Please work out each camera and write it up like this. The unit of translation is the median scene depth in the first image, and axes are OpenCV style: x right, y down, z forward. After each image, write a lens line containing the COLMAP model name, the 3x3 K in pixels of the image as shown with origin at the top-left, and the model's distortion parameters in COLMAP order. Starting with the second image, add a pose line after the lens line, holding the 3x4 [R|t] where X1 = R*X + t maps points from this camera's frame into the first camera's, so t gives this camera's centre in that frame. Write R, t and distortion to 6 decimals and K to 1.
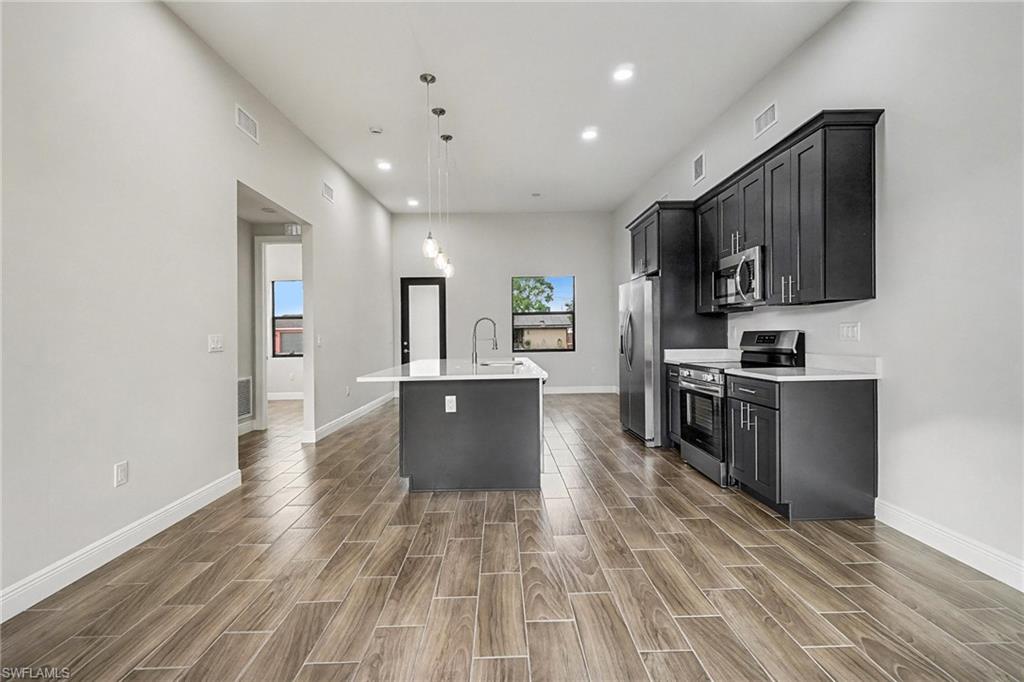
lens RADIAL K [[456.3, 0, 506.1], [0, 456.3, 339.3], [0, 0, 1]] dist [-0.001928, -0.000444]
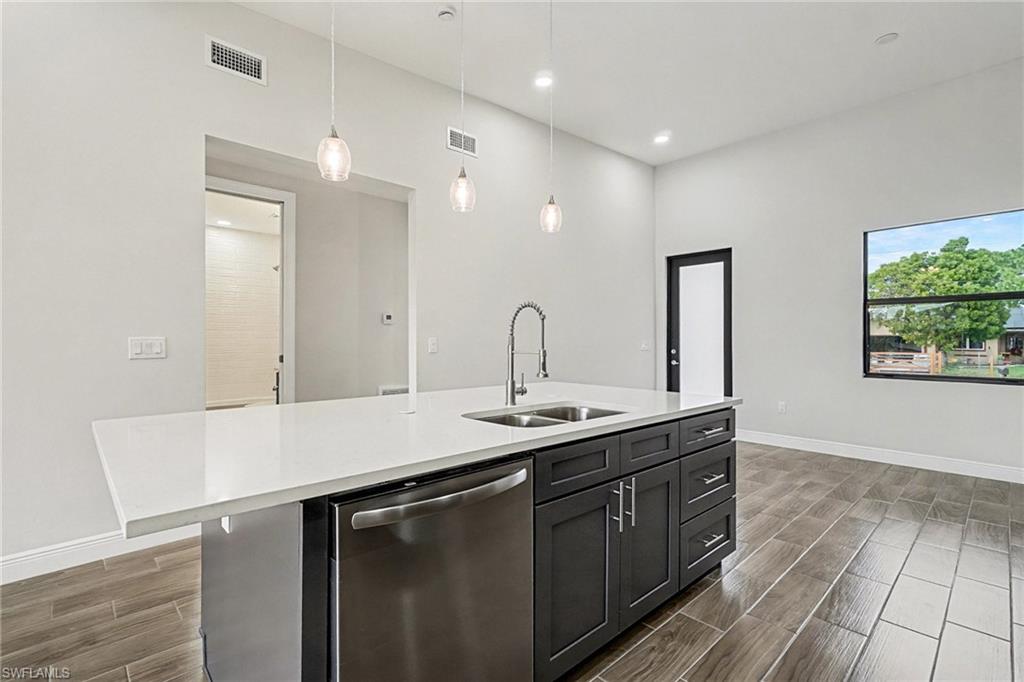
lens RADIAL K [[471.7, 0, 503.4], [0, 471.7, 339.7], [0, 0, 1]] dist [-0.000762, 0.000076]
pose [[0.670471, 0.017368, -0.741732, 0.271415], [-0.021070, 0.999768, 0.004364, -0.013546], [0.741636, 0.012703, 0.670682, 0.667036]]
